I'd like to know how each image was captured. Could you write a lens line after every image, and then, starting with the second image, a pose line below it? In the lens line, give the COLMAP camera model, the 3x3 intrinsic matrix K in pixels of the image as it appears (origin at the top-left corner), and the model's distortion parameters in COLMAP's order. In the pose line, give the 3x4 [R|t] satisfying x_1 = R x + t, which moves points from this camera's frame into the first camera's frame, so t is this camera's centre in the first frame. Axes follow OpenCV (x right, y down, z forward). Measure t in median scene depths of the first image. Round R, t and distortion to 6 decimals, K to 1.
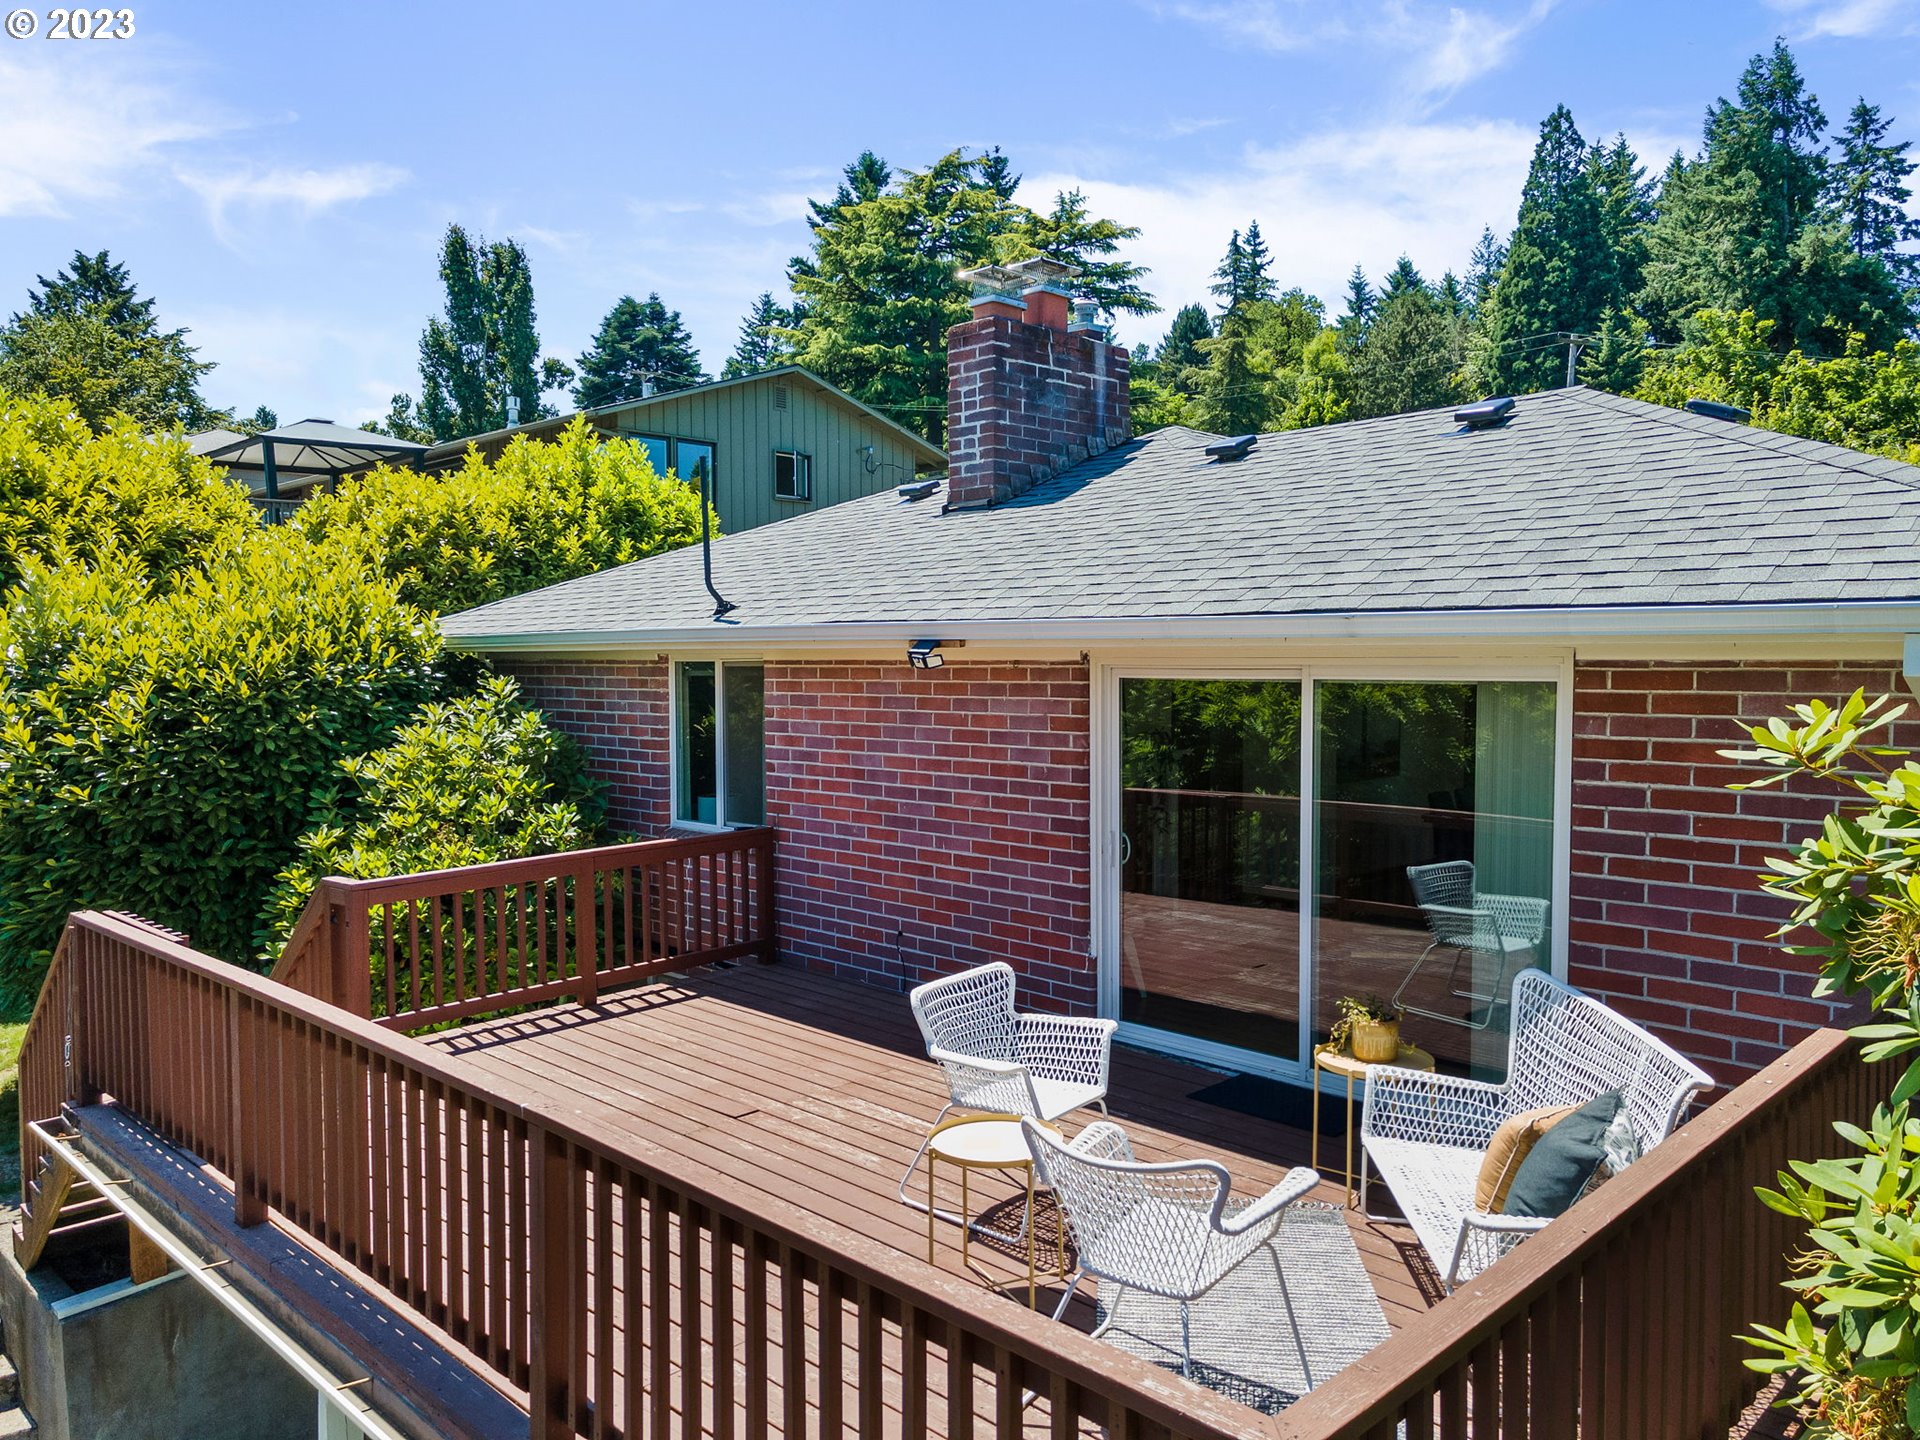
lens RADIAL K [[1387.1, 0, 960.9], [0, 1387.1, 732.6], [0, 0, 1]] dist [0.070893, -0.048642]
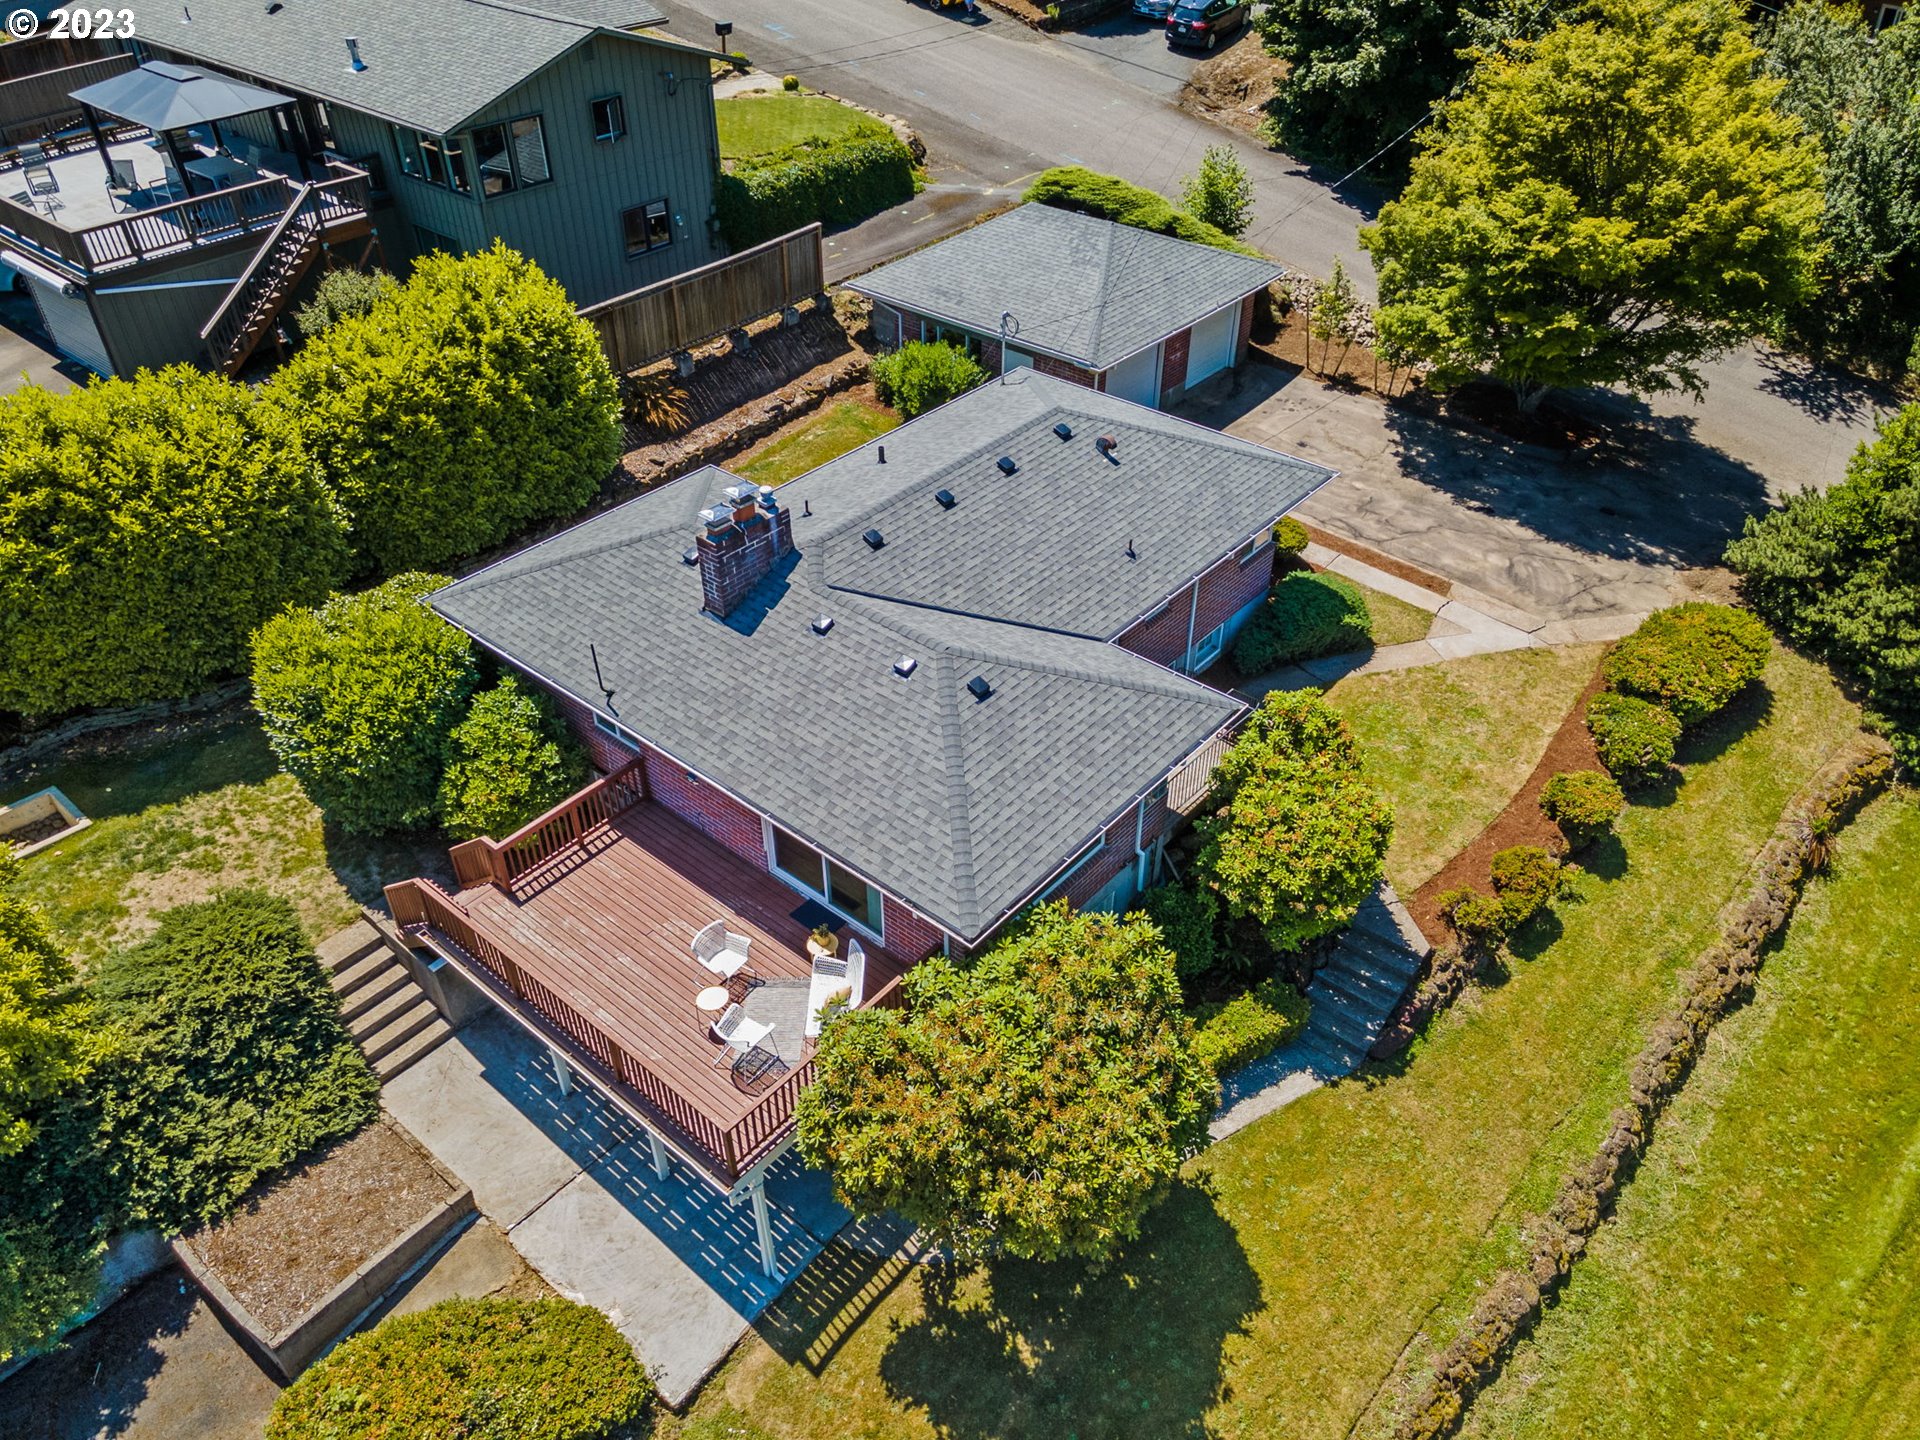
lens RADIAL K [[1417.9, 0, 960.0], [0, 1417.9, 720.0], [0, 0, 1]] dist [0.043236, 0.002852]
pose [[0.997034, -0.042016, 0.064487, 0.023812], [-0.001723, 0.825458, 0.564461, -0.128627], [-0.076947, -0.562898, 0.822937, -0.095478]]
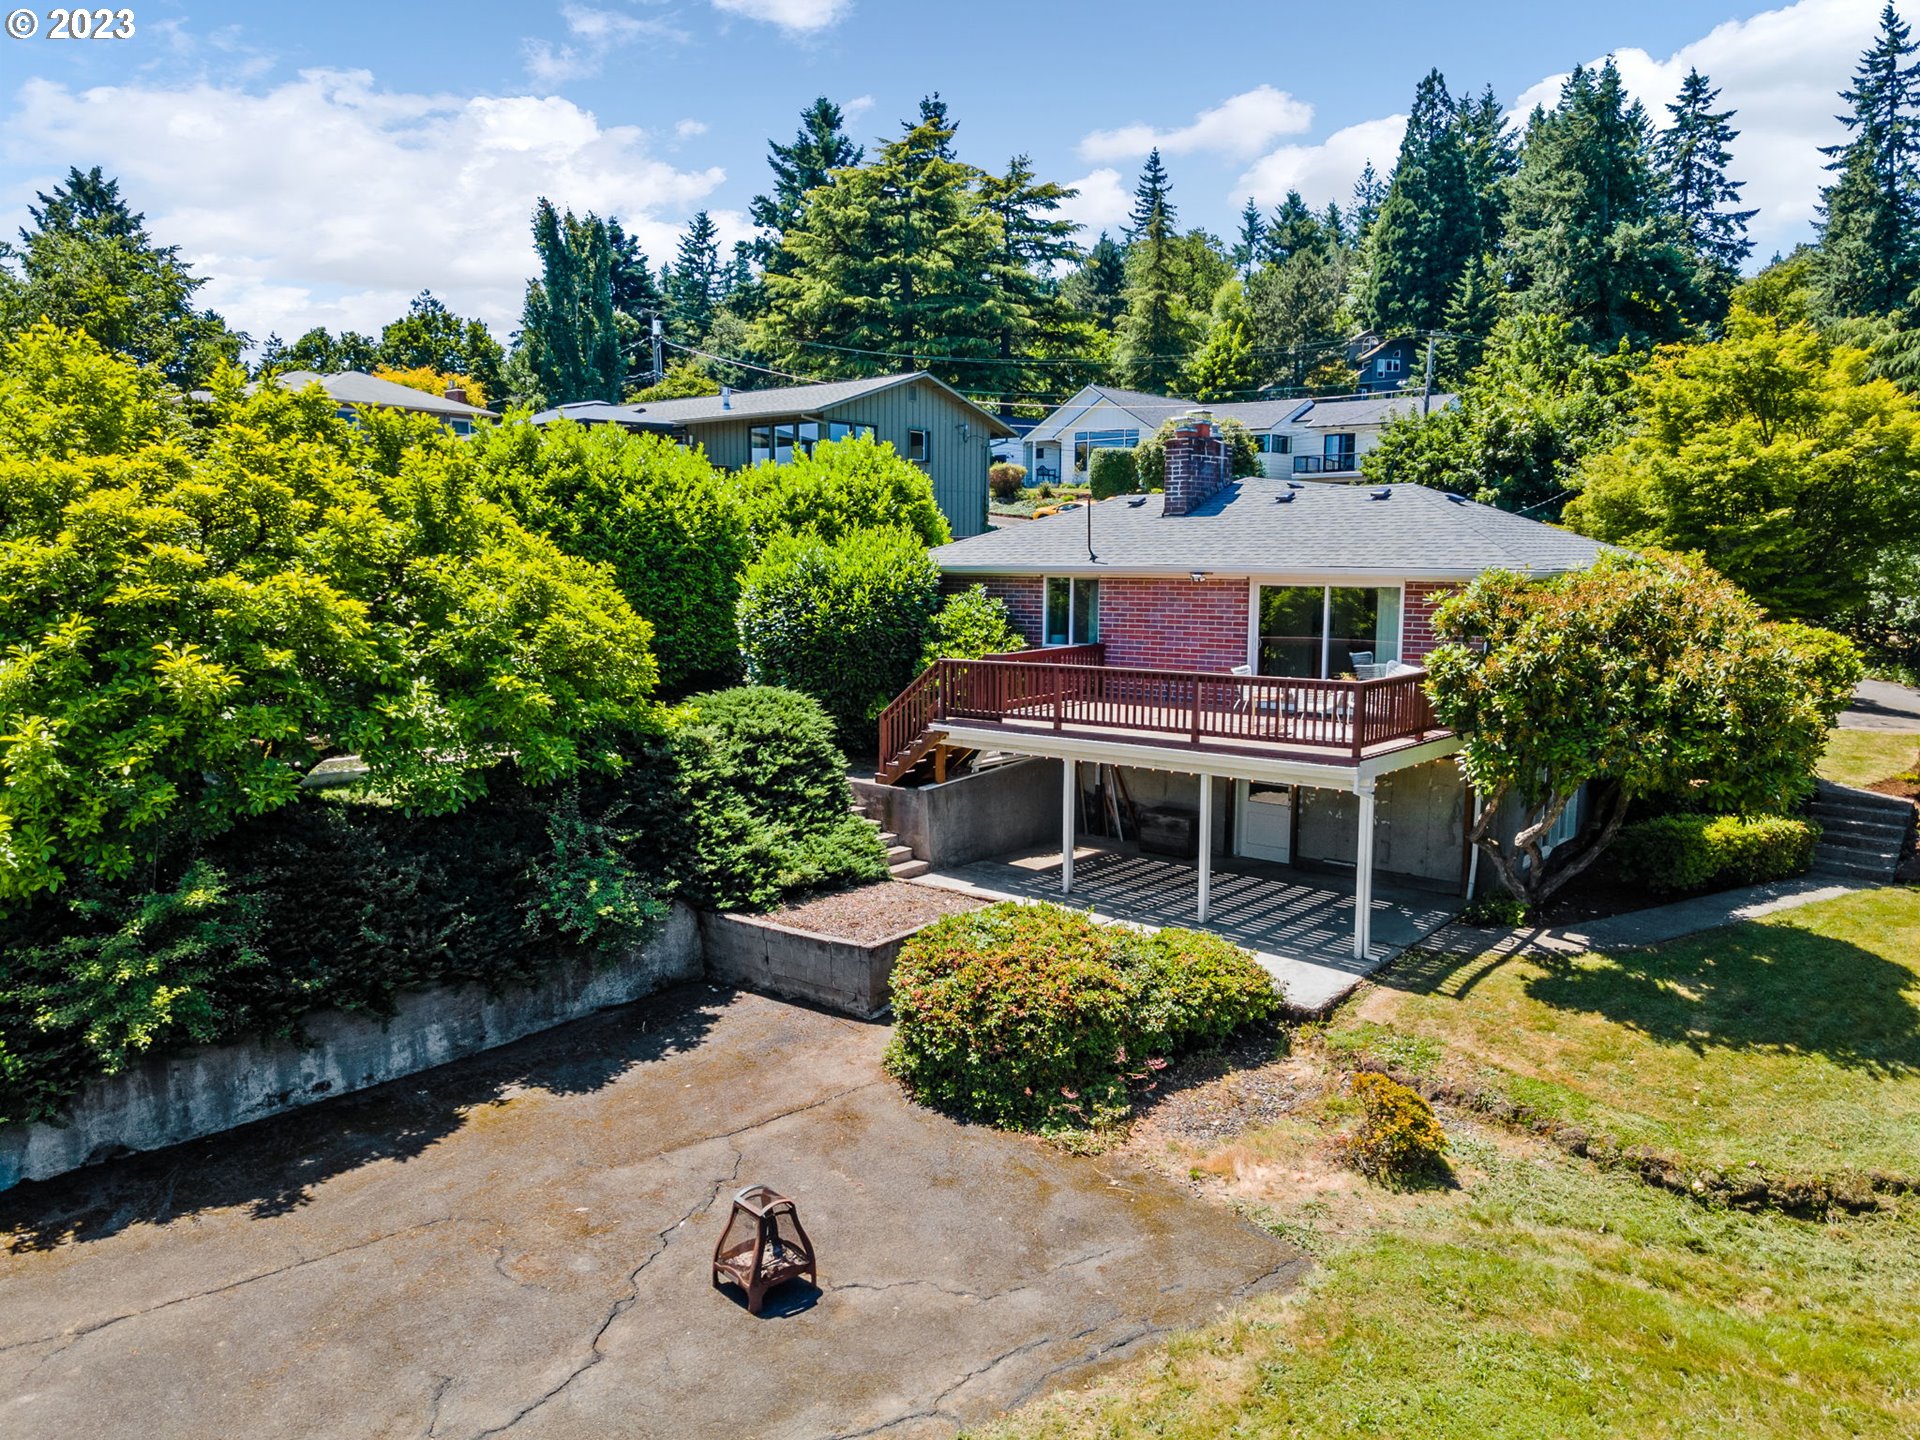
lens RADIAL K [[1417.9, 0, 960.0], [0, 1417.9, 720.0], [0, 0, 1]] dist [0.043236, 0.002852]
pose [[0.996097, -0.001808, 0.088244, -0.059315], [-0.003340, 0.998302, 0.058158, 0.005475], [-0.088200, -0.058226, 0.994400, -0.147693]]
